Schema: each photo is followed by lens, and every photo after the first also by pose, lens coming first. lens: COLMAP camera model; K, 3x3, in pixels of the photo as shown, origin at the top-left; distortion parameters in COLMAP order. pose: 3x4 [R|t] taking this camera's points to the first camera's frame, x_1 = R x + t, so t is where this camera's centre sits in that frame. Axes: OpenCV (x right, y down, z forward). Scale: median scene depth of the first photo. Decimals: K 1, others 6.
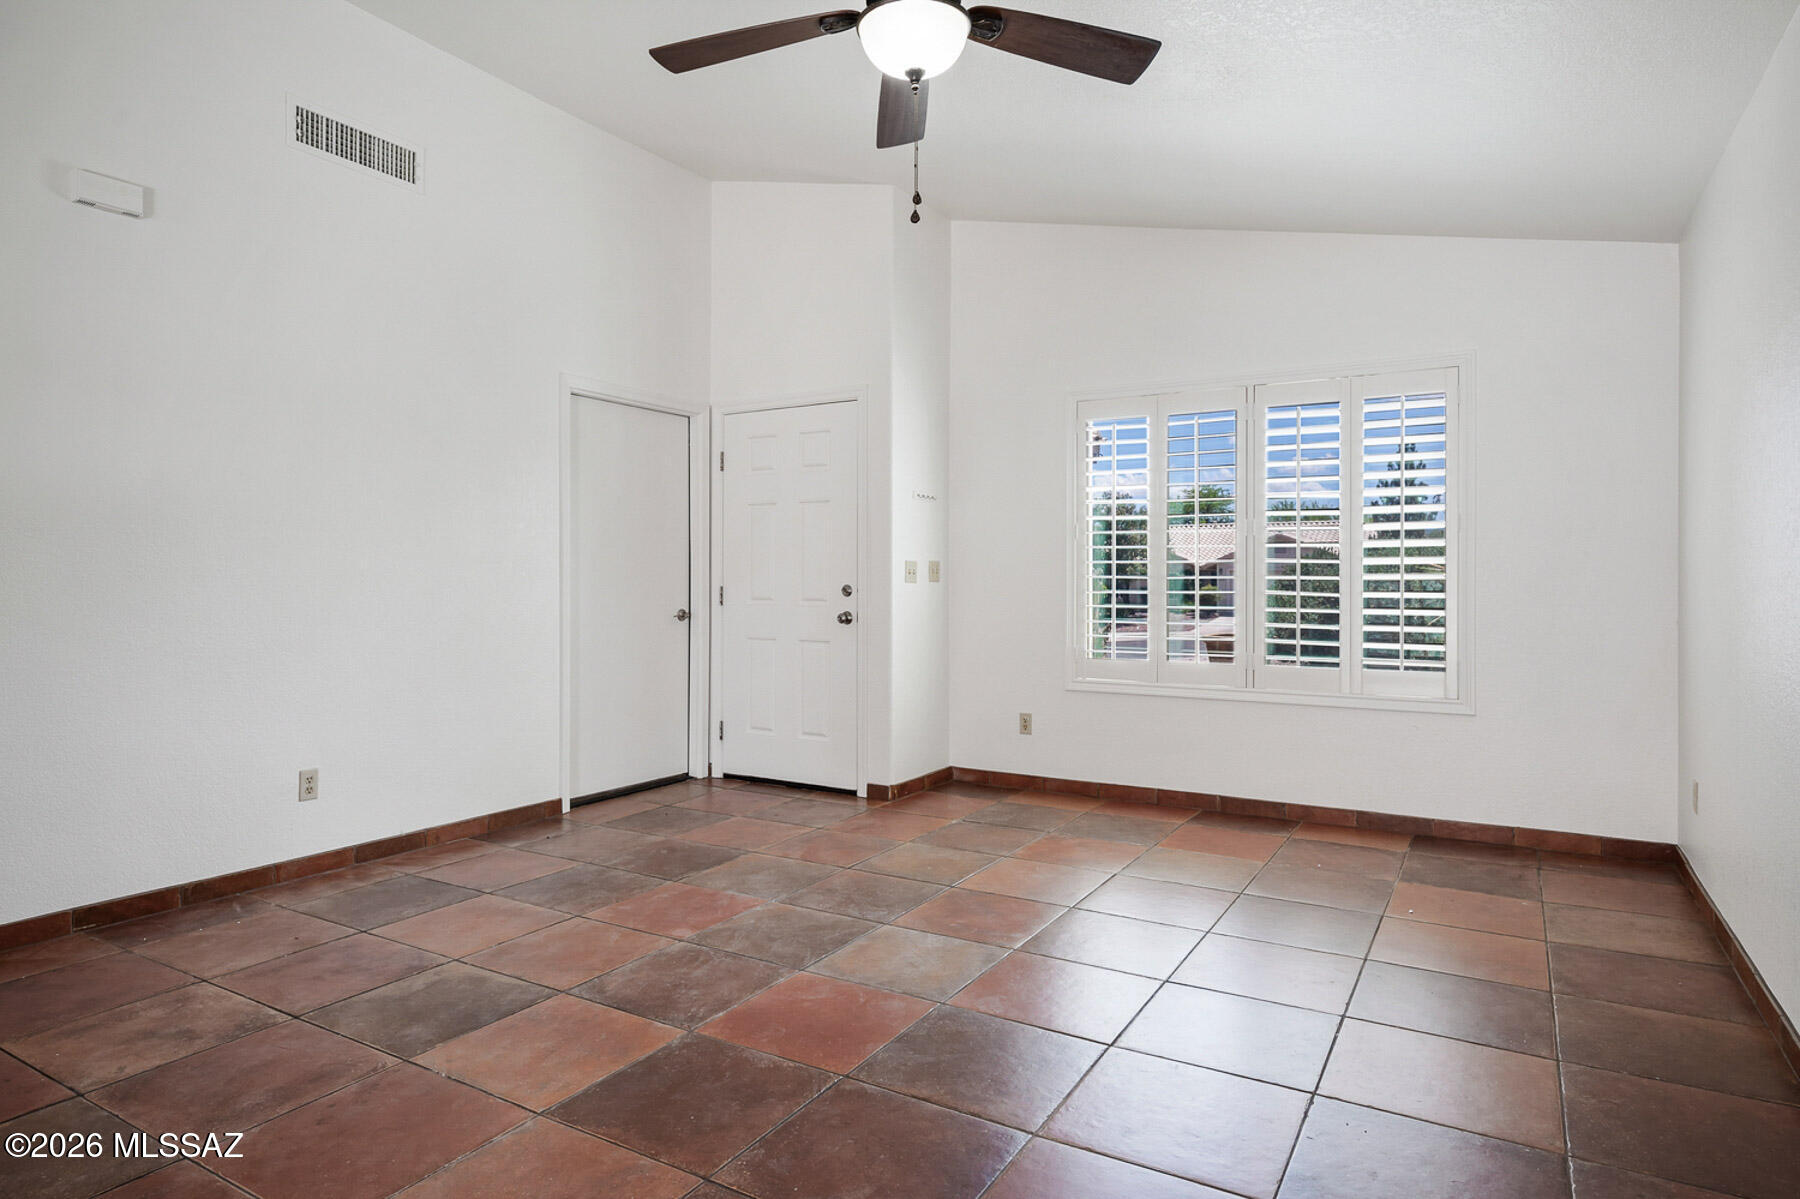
lens RADIAL K [[1020.4, 0, 900.7], [0, 1020.4, 580.1], [0, 0, 1]] dist [-0.003718, 0.001788]
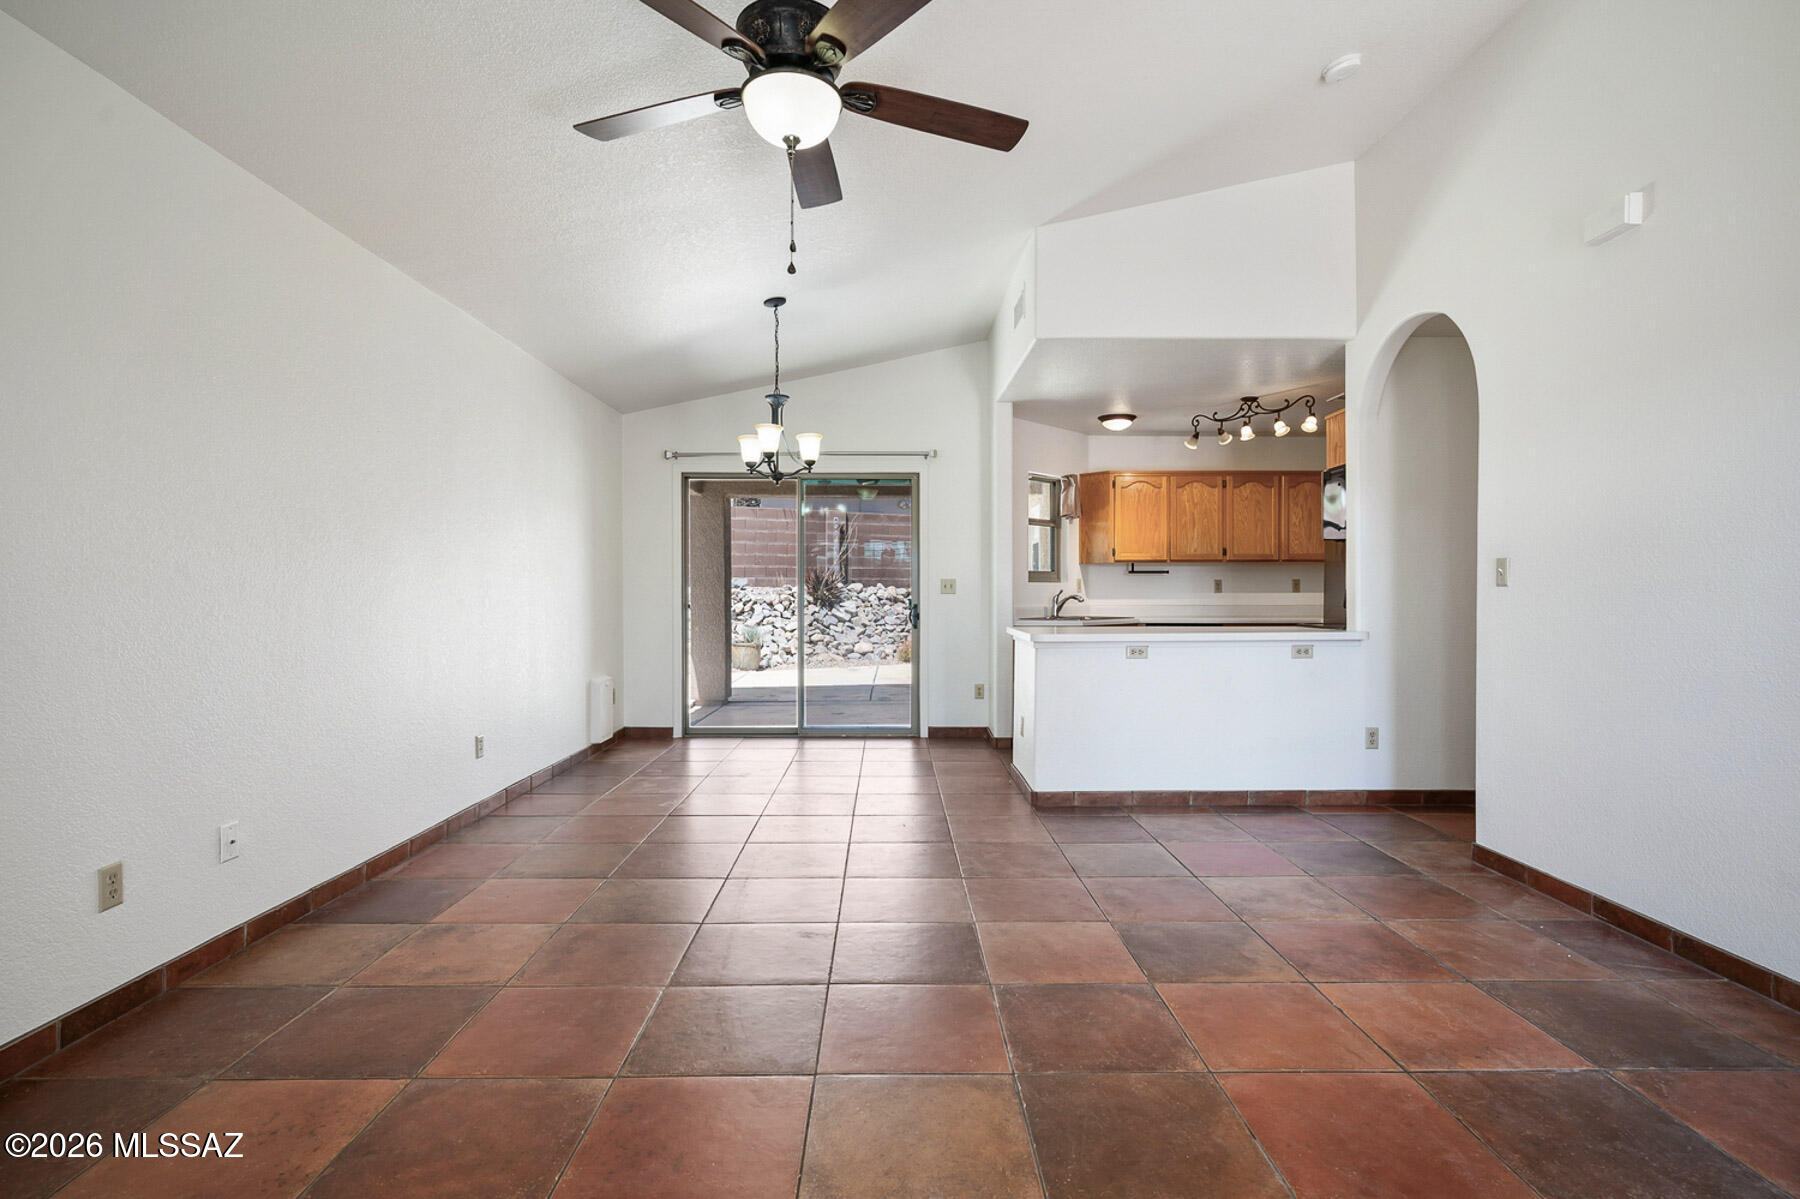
lens RADIAL K [[863.6, 0, 901.0], [0, 863.6, 594.1], [0, 0, 1]] dist [0.001868, 0.000836]
pose [[-0.850375, -0.001050, -0.526177, 0.242605], [-0.001363, 0.999999, 0.000207, 0.001774], [0.526176, 0.000893, -0.850375, 1.100749]]
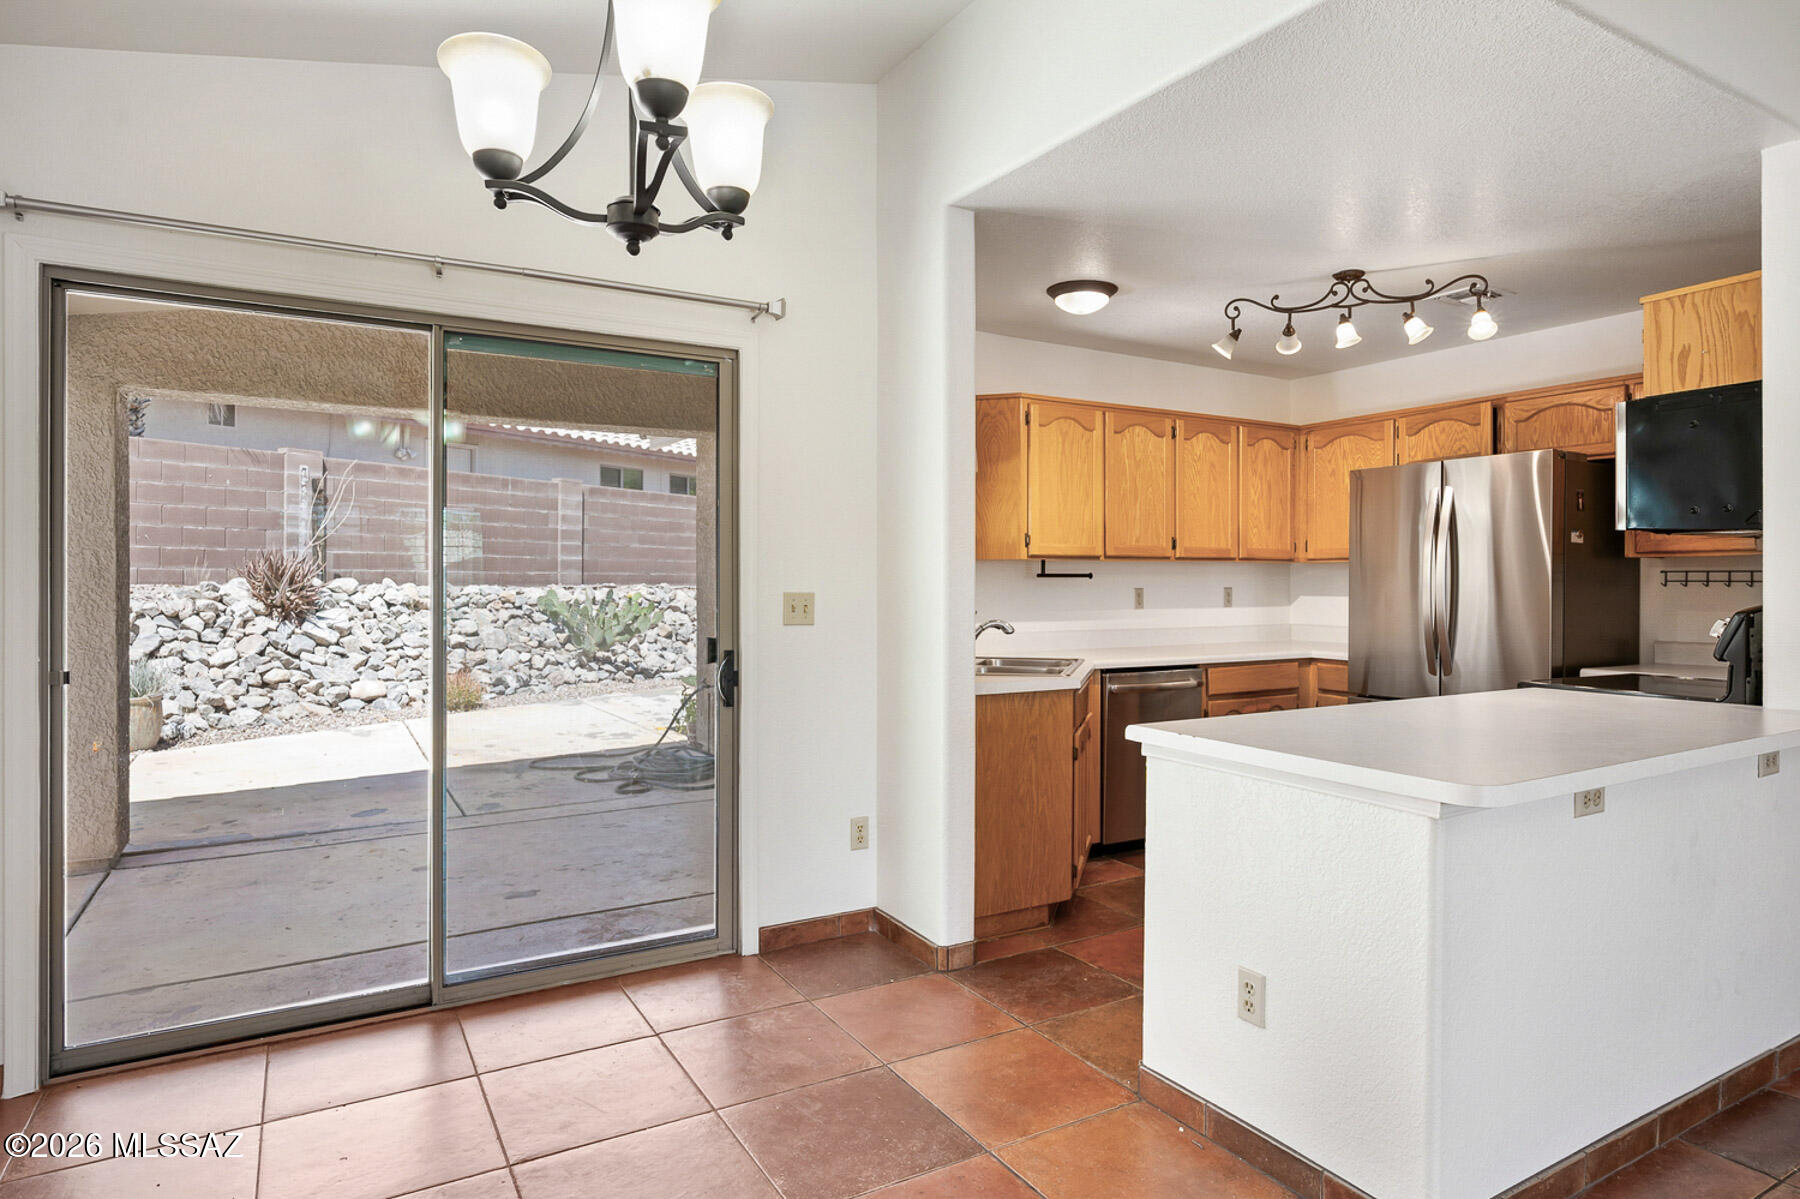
lens RADIAL K [[1020.4, 0, 900.7], [0, 1020.4, 580.1], [0, 0, 1]] dist [-0.003718, 0.001788]
pose [[-0.481091, -0.004520, -0.876659, 0.029650], [-0.001716, 0.999990, -0.004215, -0.033382], [0.876669, -0.000524, -0.481094, 0.260802]]
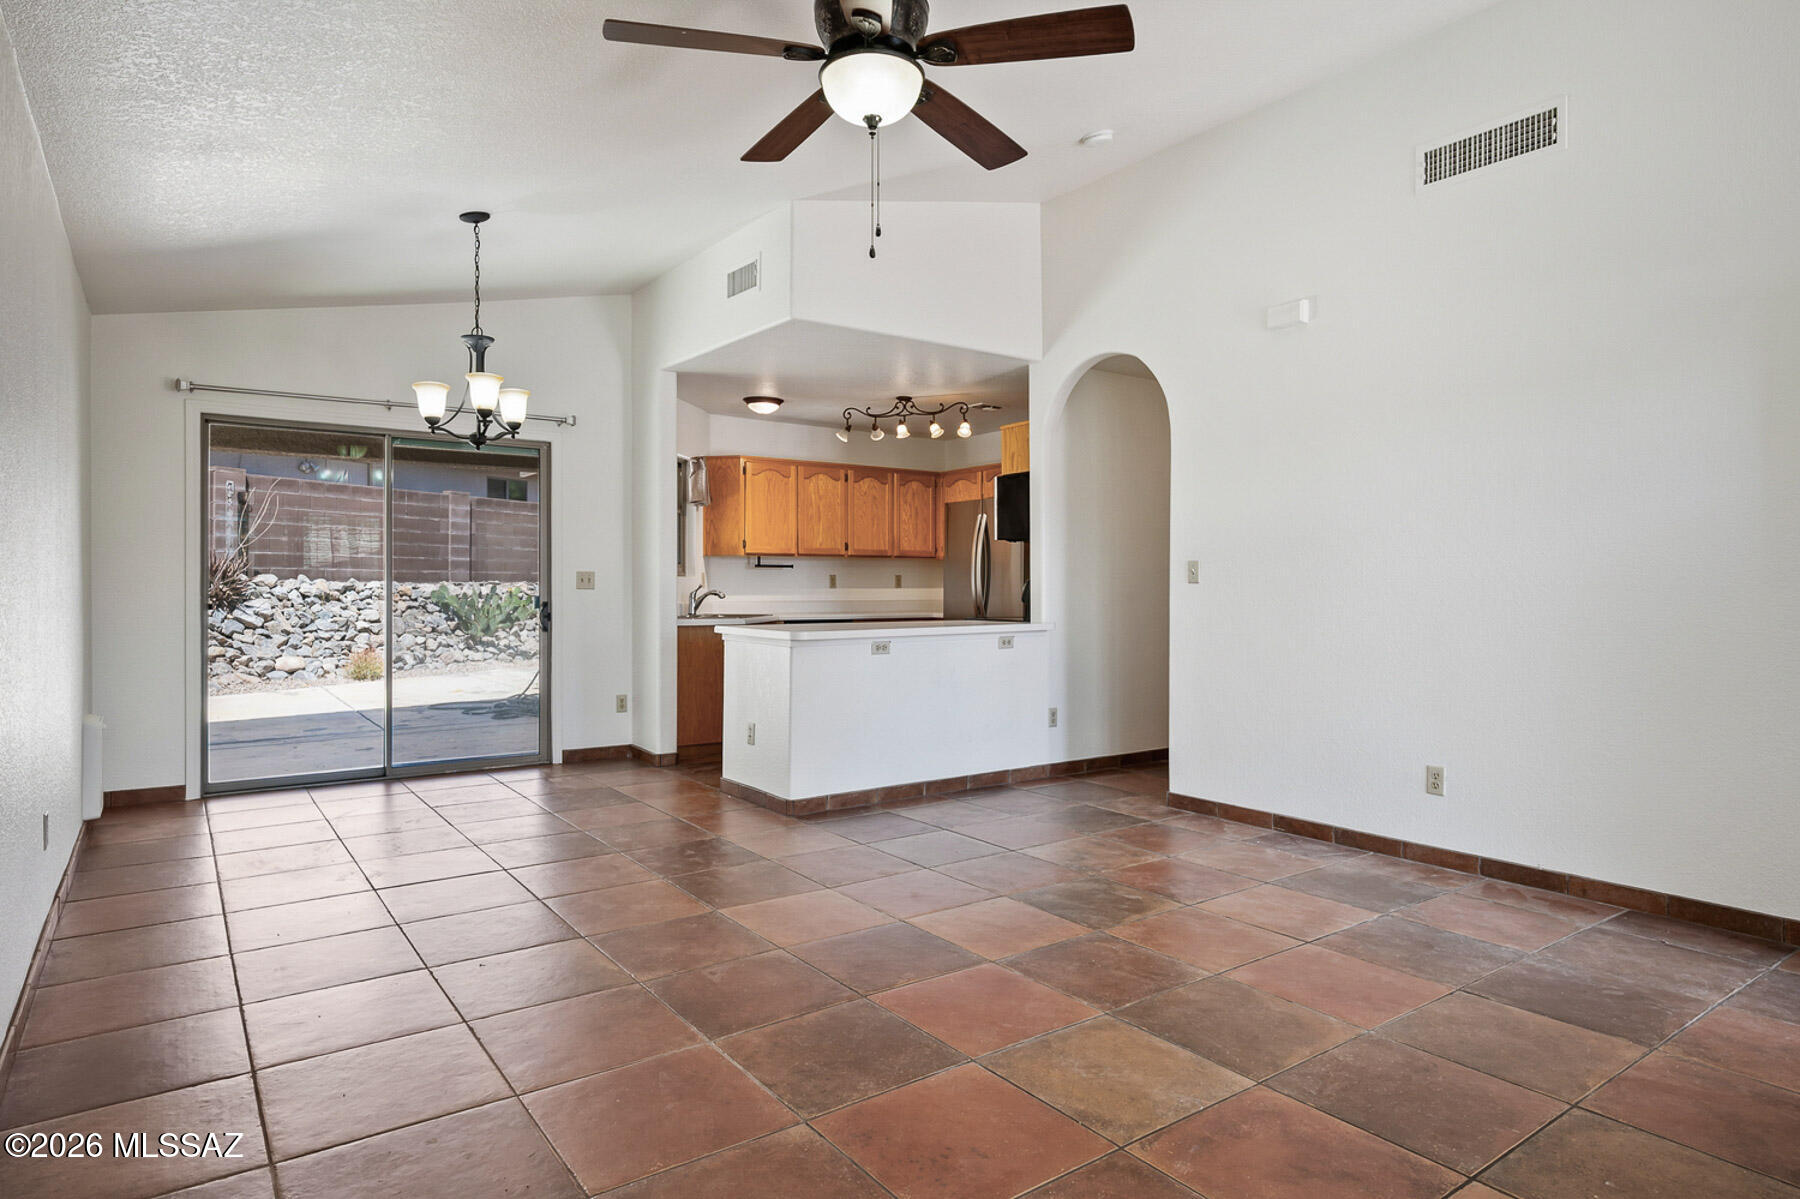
lens RADIAL K [[1014.4, 0, 901.5], [0, 1014.4, 587.2], [0, 0, 1]] dist [-0.002178, 0.001124]
pose [[-0.393740, -0.002543, -0.919218, 0.583241], [-0.001044, 0.999997, -0.002319, 0.001229], [0.919221, 0.000046, -0.393741, 0.852746]]
